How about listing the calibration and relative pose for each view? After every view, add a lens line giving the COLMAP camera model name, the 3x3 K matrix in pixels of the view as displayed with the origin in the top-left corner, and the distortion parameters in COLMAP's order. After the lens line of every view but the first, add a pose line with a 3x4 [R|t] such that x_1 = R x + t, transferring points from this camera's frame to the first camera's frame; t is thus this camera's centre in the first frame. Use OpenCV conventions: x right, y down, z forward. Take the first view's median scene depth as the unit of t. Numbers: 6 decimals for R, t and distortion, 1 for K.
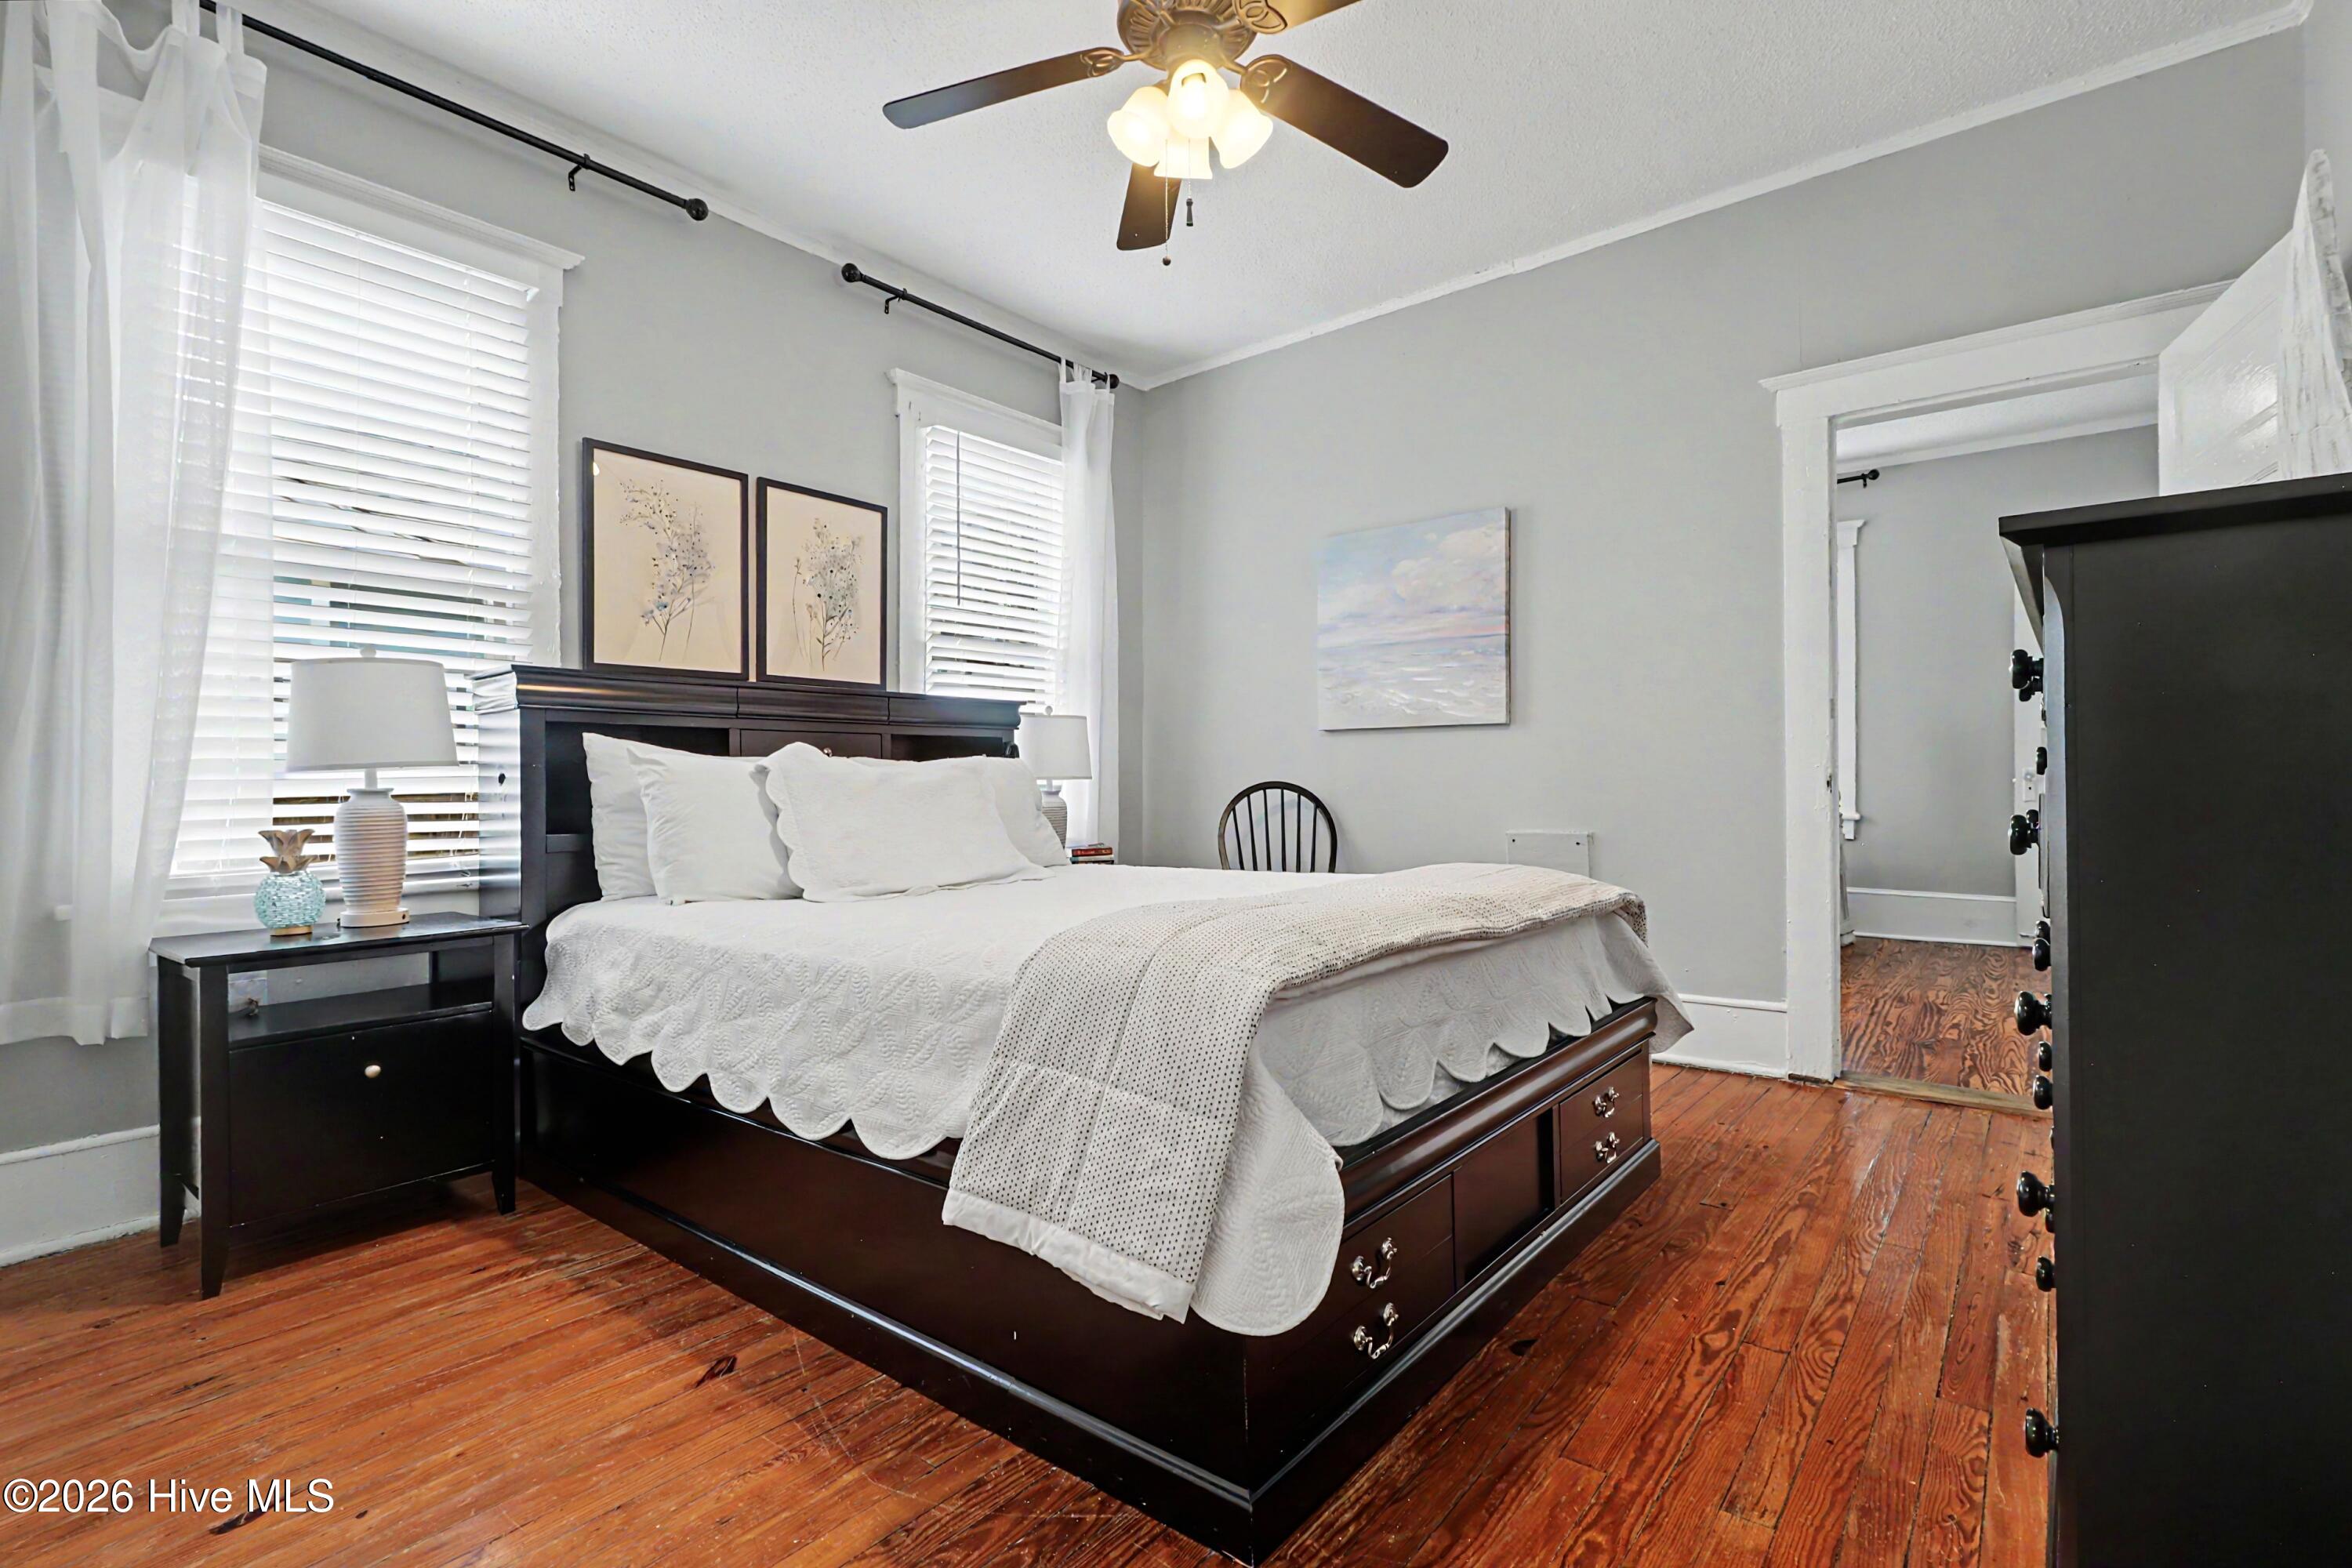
lens RADIAL K [[1125.2, 0, 1176.2], [0, 1125.2, 778.5], [0, 0, 1]] dist [0.001586, 0.000193]
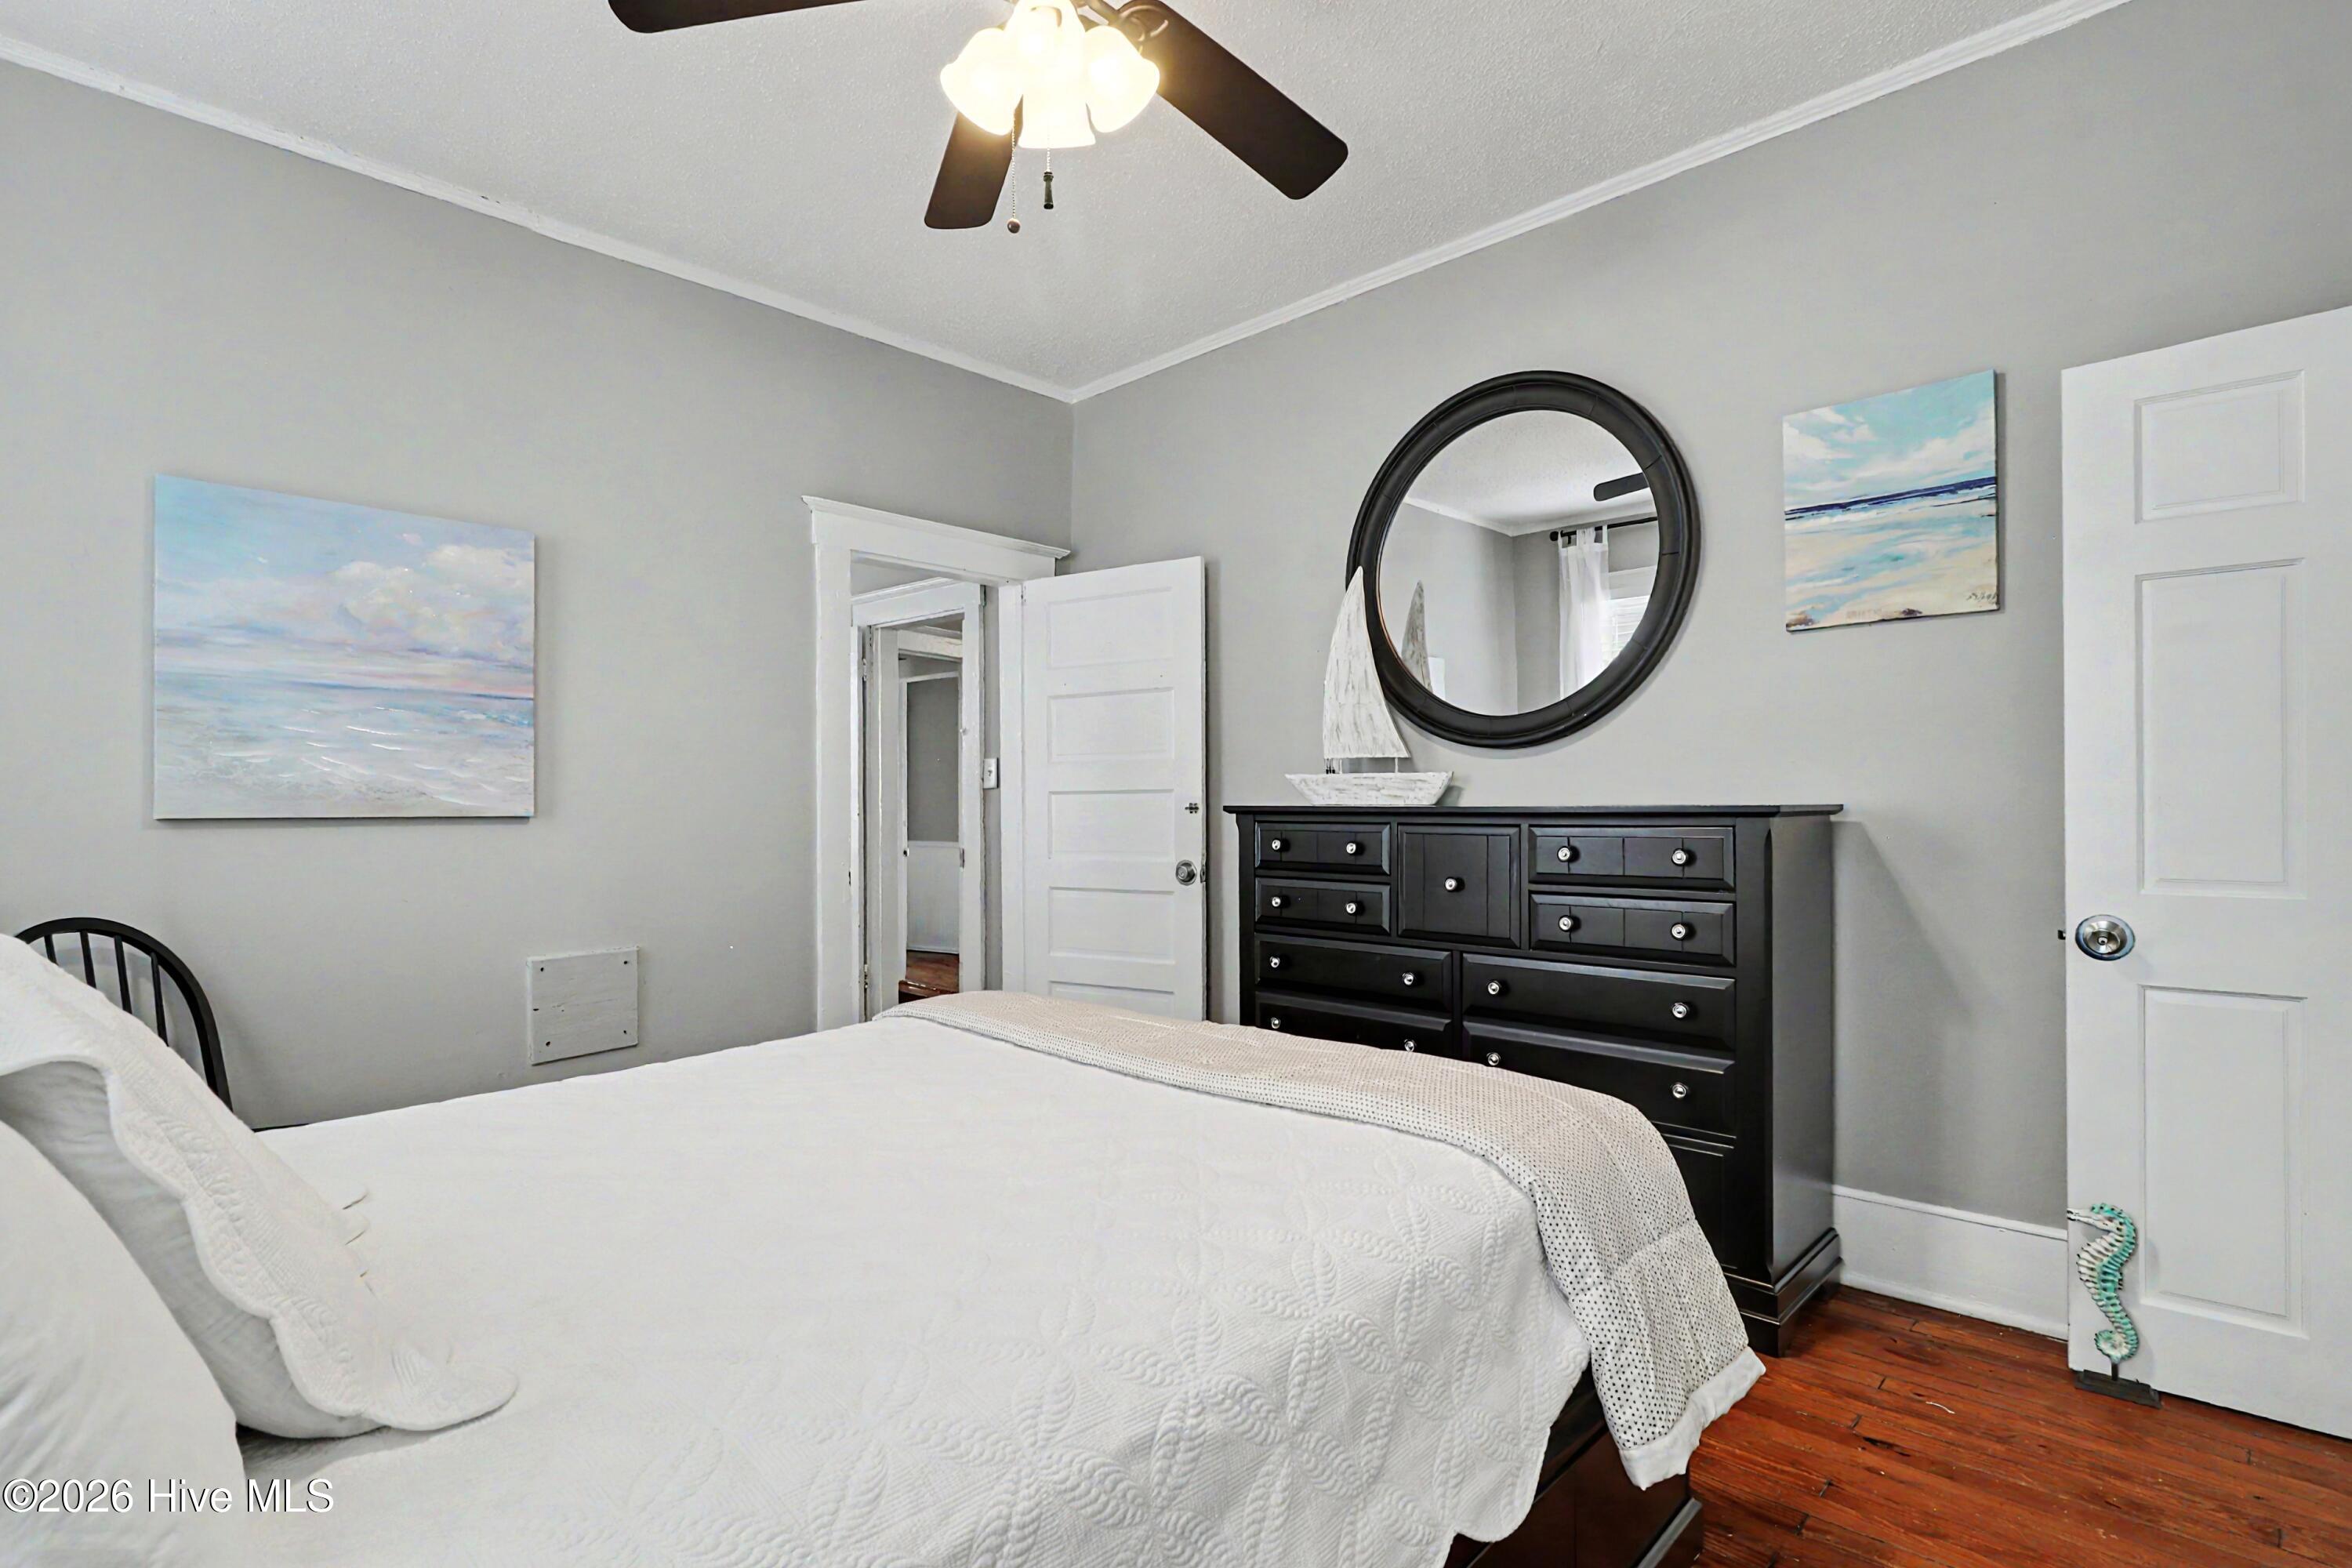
lens RADIAL K [[1125.2, 0, 1174.0], [0, 1125.2, 804.4], [0, 0, 1]] dist [0.001586, 0.000193]
pose [[0.063865, 0.012521, 0.997880, -0.420300], [0.000023, 0.999921, -0.012548, -0.046100], [-0.997959, 0.000825, 0.063860, 0.498933]]
